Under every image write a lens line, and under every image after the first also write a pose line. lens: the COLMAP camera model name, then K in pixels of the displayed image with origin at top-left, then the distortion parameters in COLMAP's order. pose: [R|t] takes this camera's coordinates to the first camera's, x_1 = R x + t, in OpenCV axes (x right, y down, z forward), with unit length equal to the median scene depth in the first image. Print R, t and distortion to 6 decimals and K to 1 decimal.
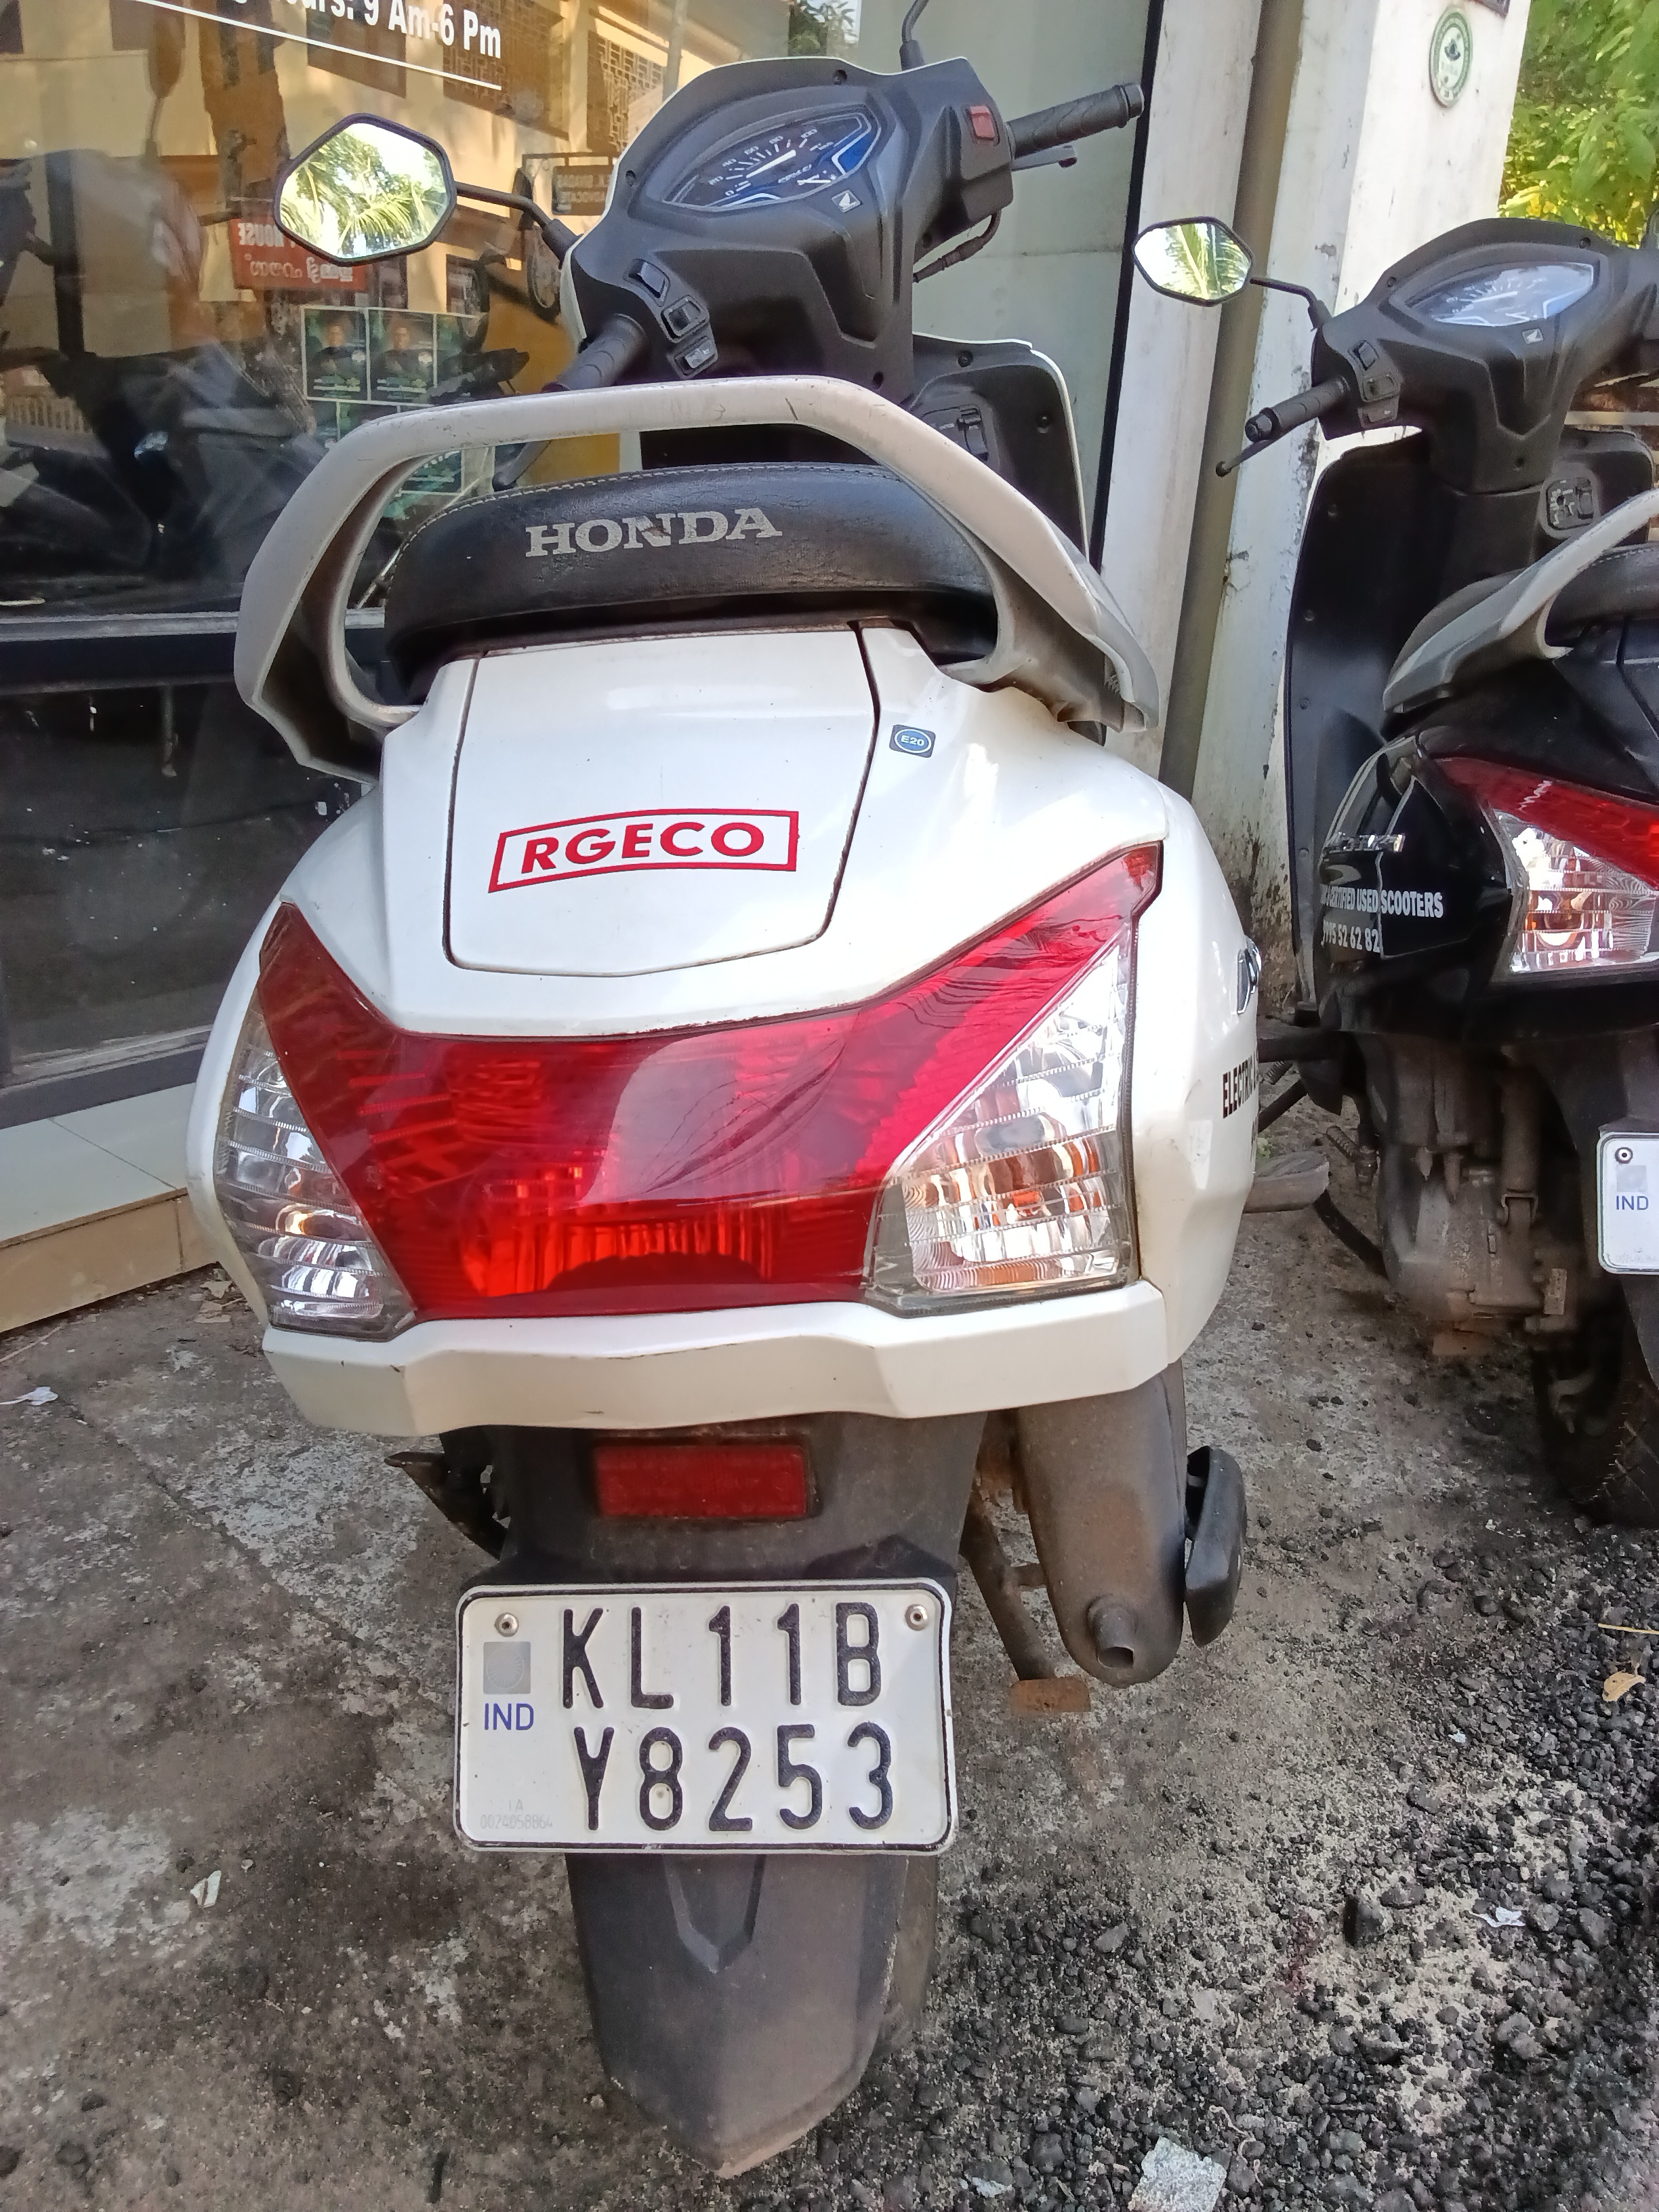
lens RADIAL K [[1757.2, 0, 829.5], [0, 1757.2, 1106.0], [0, 0, 1]] dist [0.062863, -0.086217]
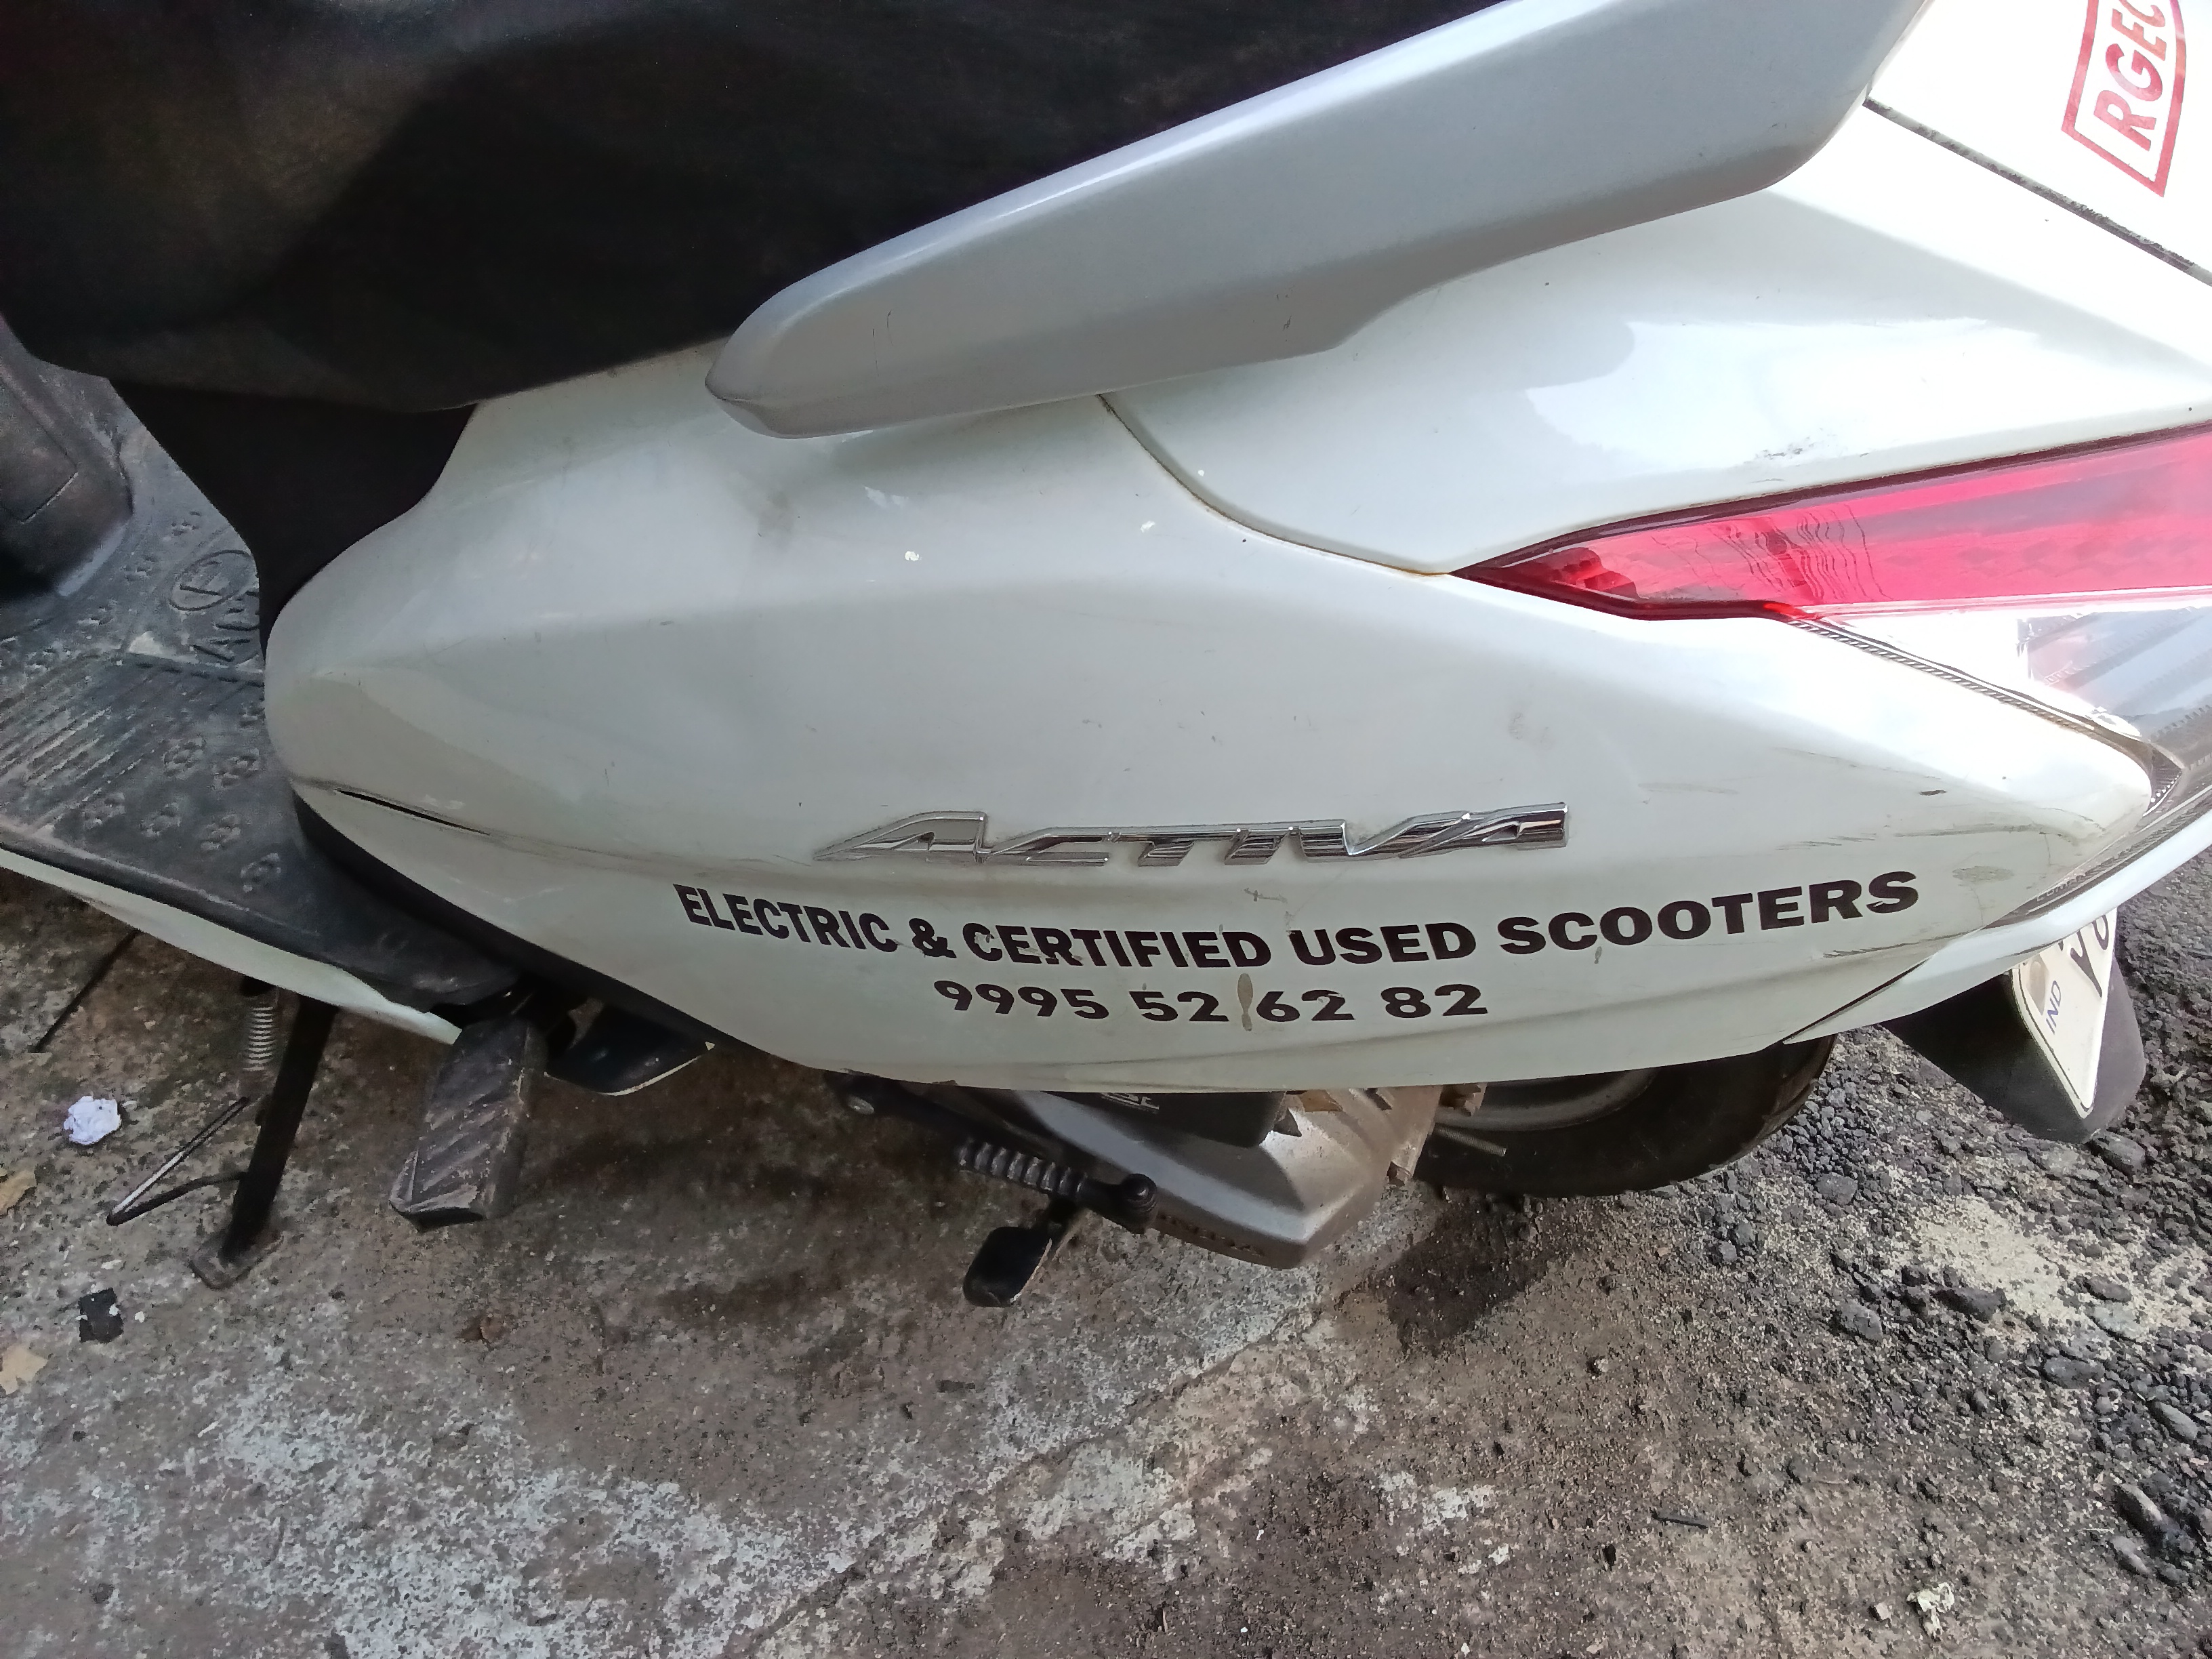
lens RADIAL K [[1757.2, 0, 1106.0], [0, 1757.2, 829.5], [0, 0, 1]] dist [0.062863, -0.086217]
pose [[0.284796, -0.715753, 0.637643, -0.604260], [0.428209, 0.690125, 0.583408, -0.345368], [-0.857629, 0.106892, 0.503037, 0.663176]]
